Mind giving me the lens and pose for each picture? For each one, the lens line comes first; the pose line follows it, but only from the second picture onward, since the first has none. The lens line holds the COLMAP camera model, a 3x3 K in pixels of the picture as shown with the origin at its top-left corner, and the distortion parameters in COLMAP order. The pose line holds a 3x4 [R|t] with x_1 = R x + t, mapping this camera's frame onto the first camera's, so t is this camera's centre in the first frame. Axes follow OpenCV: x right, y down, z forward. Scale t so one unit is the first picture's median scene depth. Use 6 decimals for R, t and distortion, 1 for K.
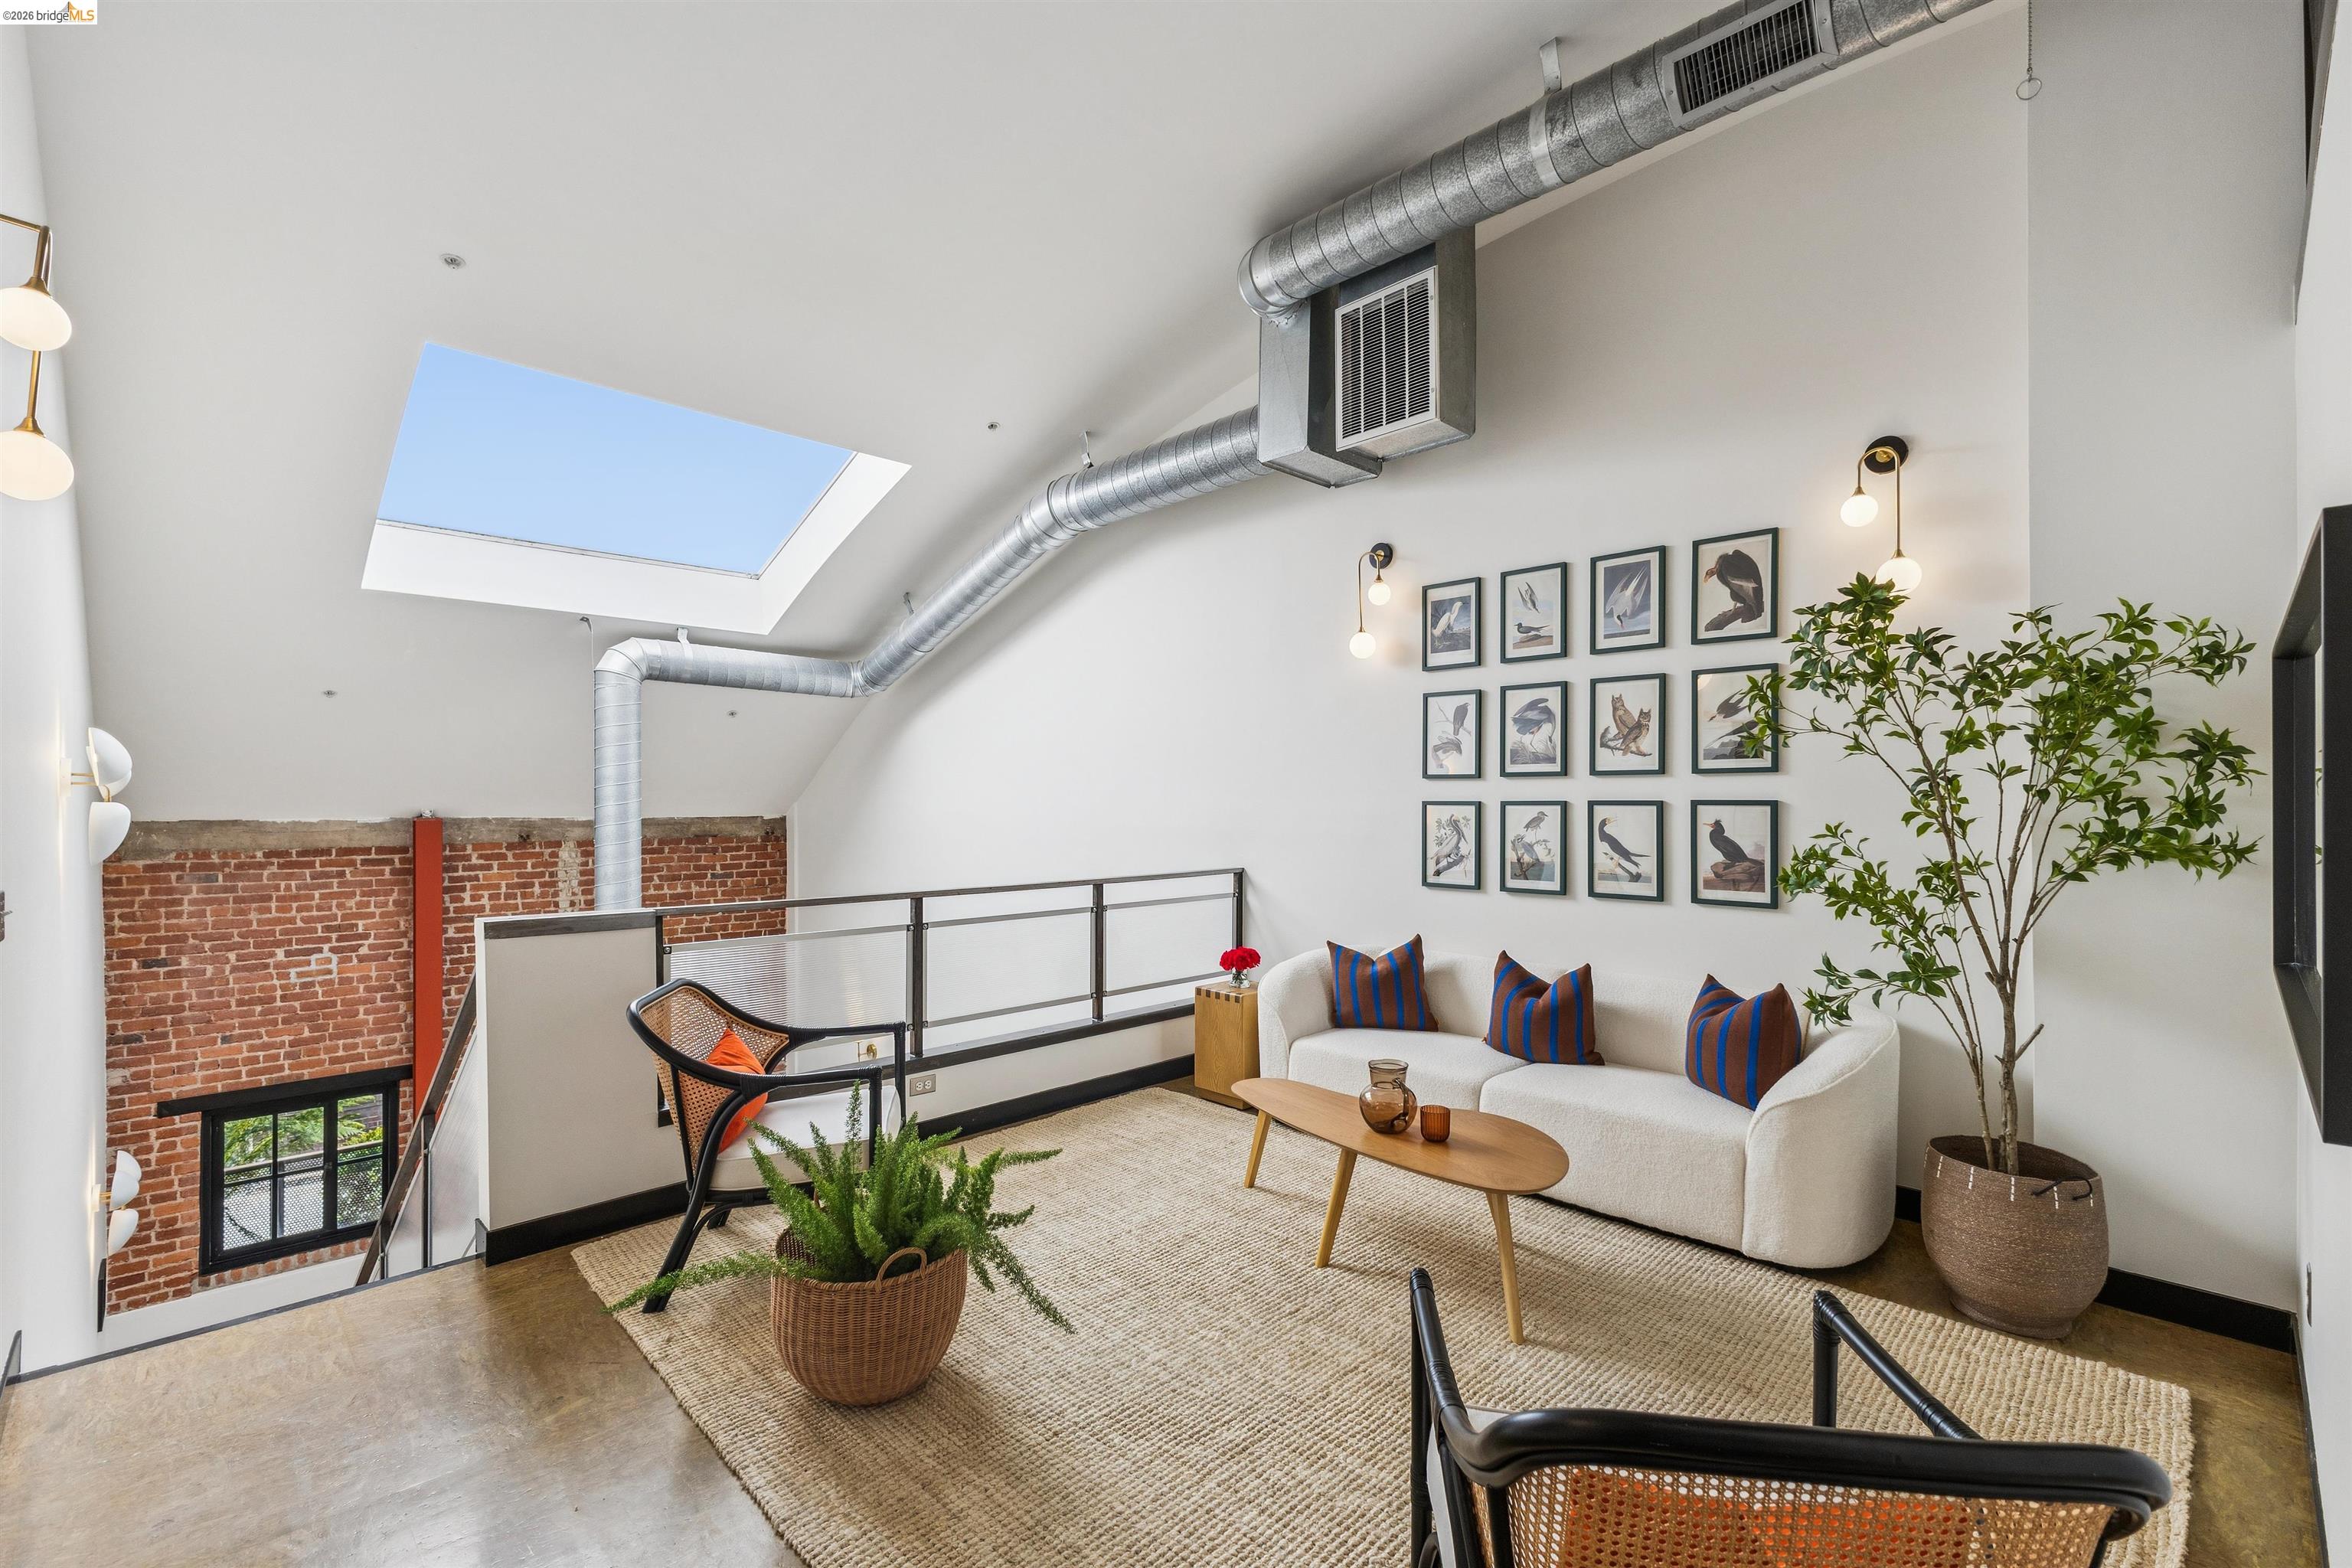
lens RADIAL K [[1038.0, 0, 1189.9], [0, 1038.0, 795.6], [0, 0, 1]] dist [0.002483, -0.000157]
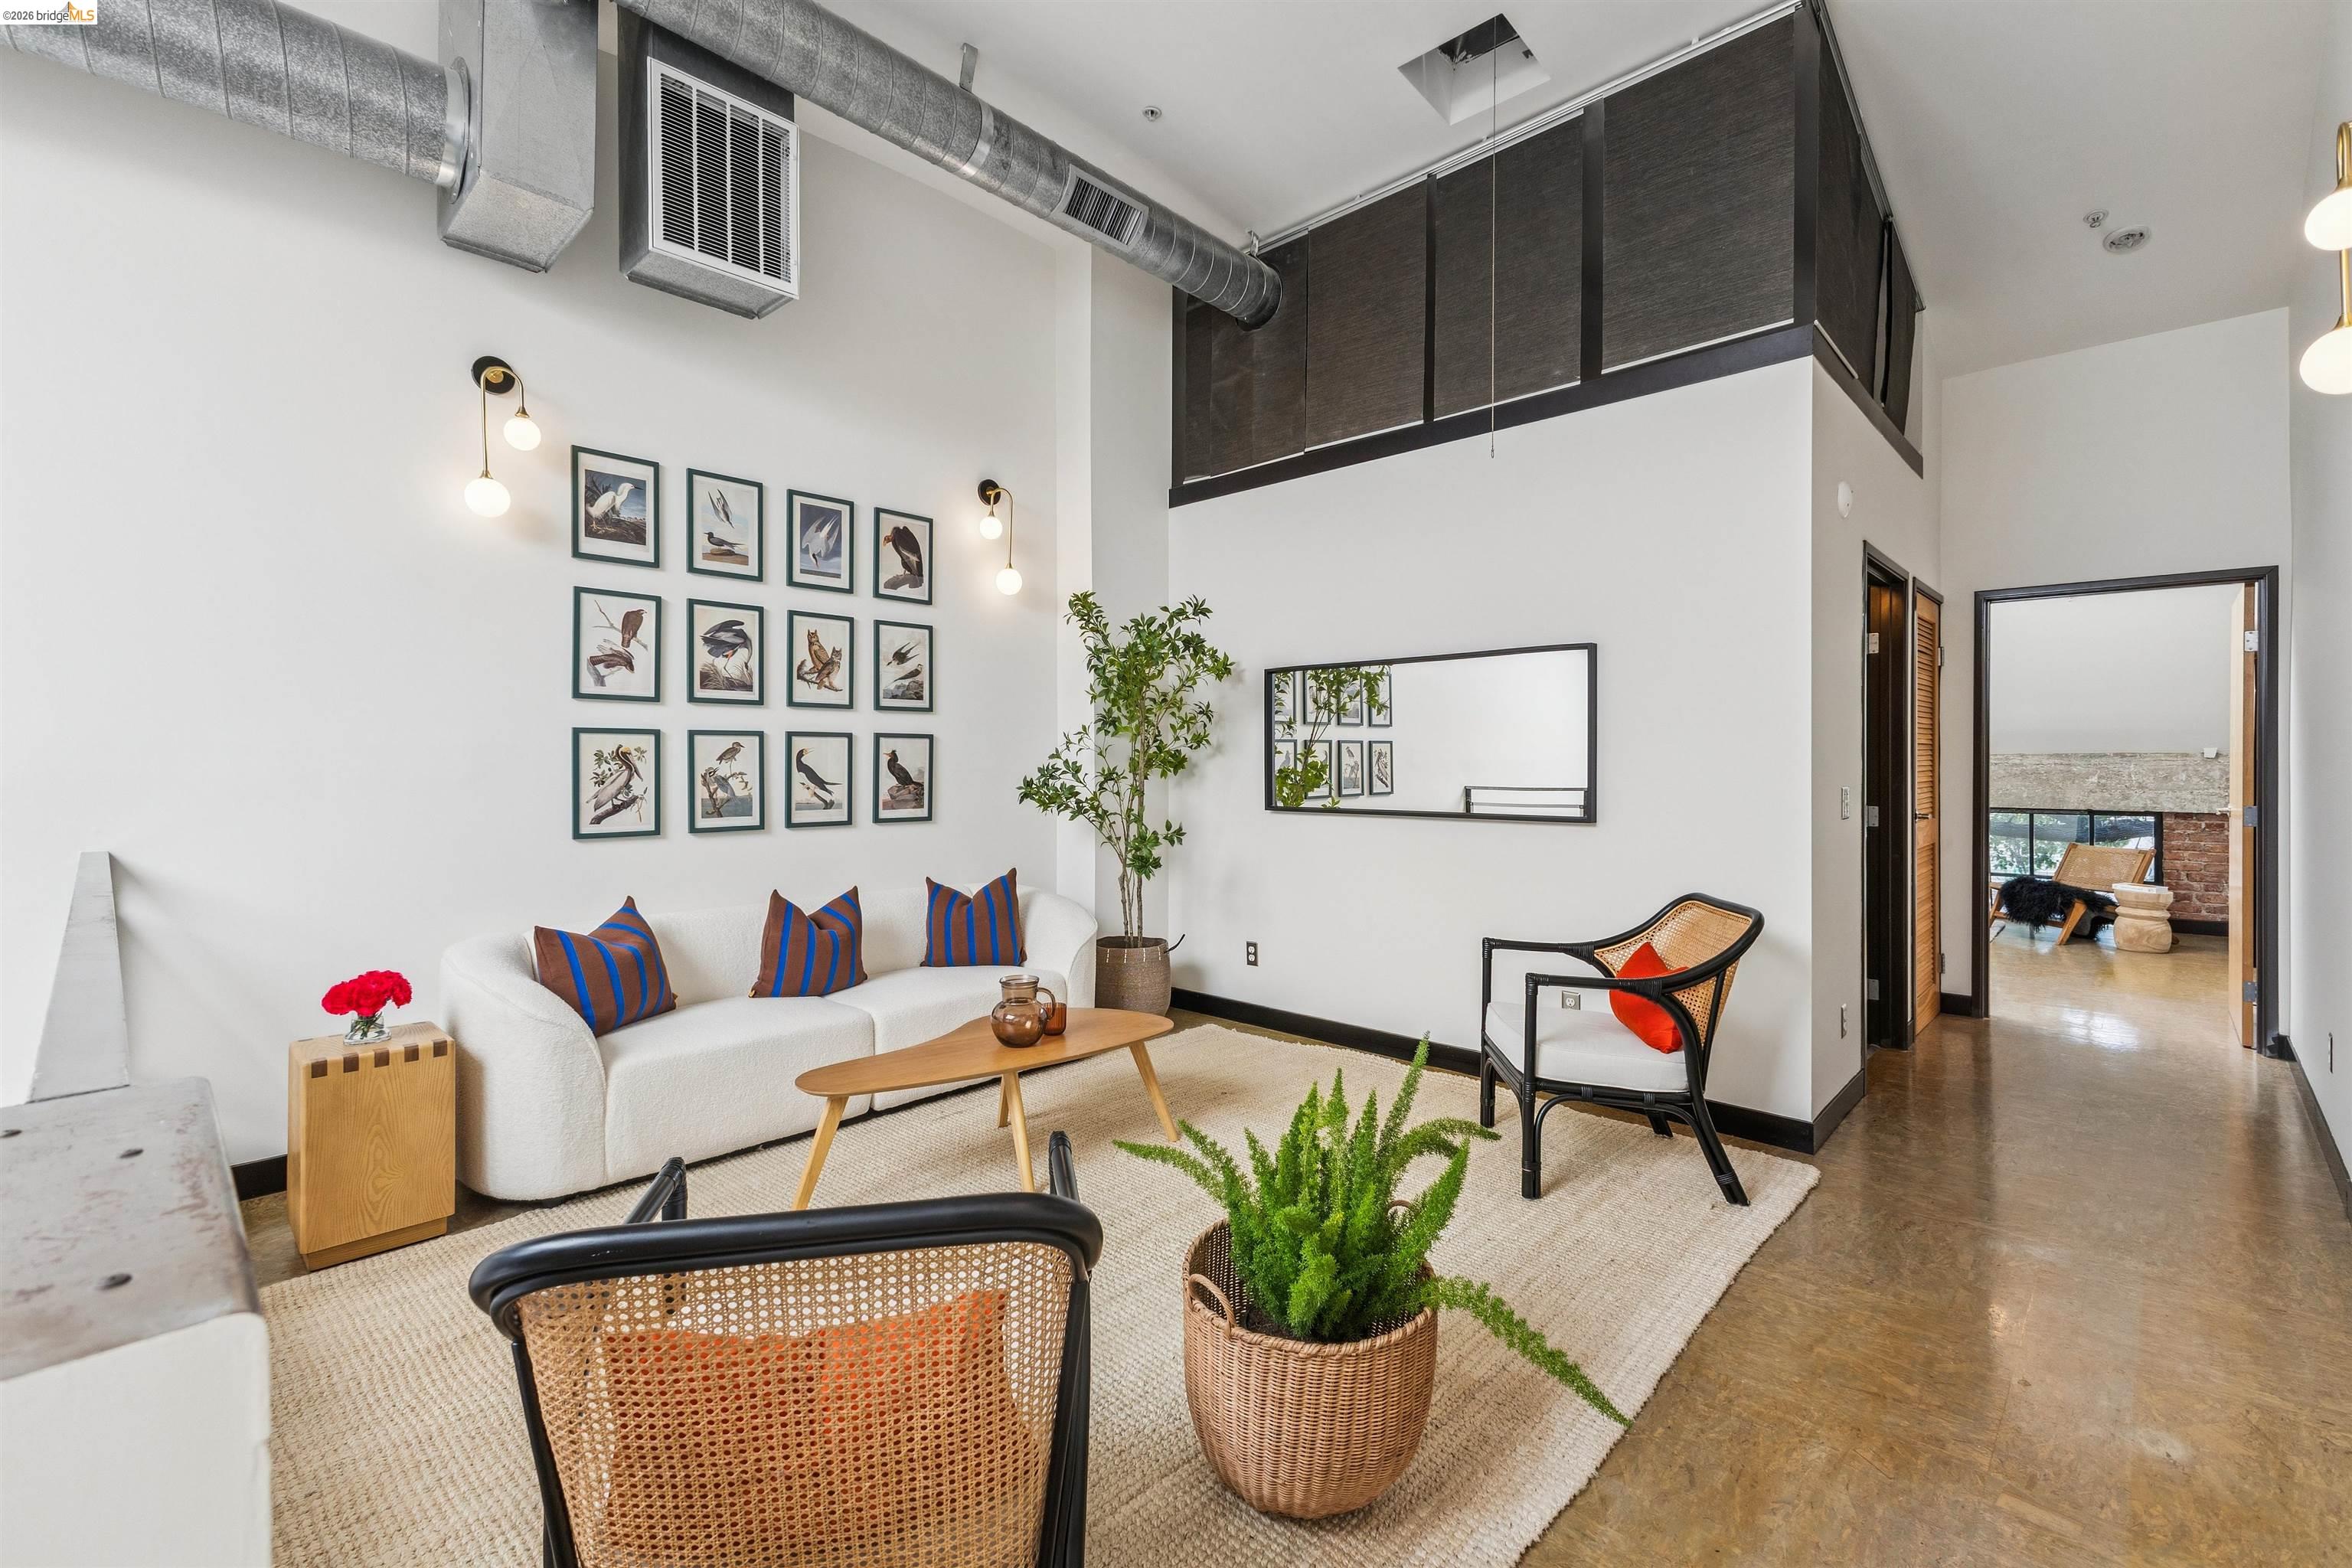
lens RADIAL K [[1013.2, 0, 1169.5], [0, 1013.2, 753.0], [0, 0, 1]] dist [0.001558, -0.000010]
pose [[-0.026083, 0.008323, 0.999625, -0.592548], [-0.003214, 0.999959, -0.008409, 0.032158], [-0.999655, -0.003432, -0.026055, 0.653283]]
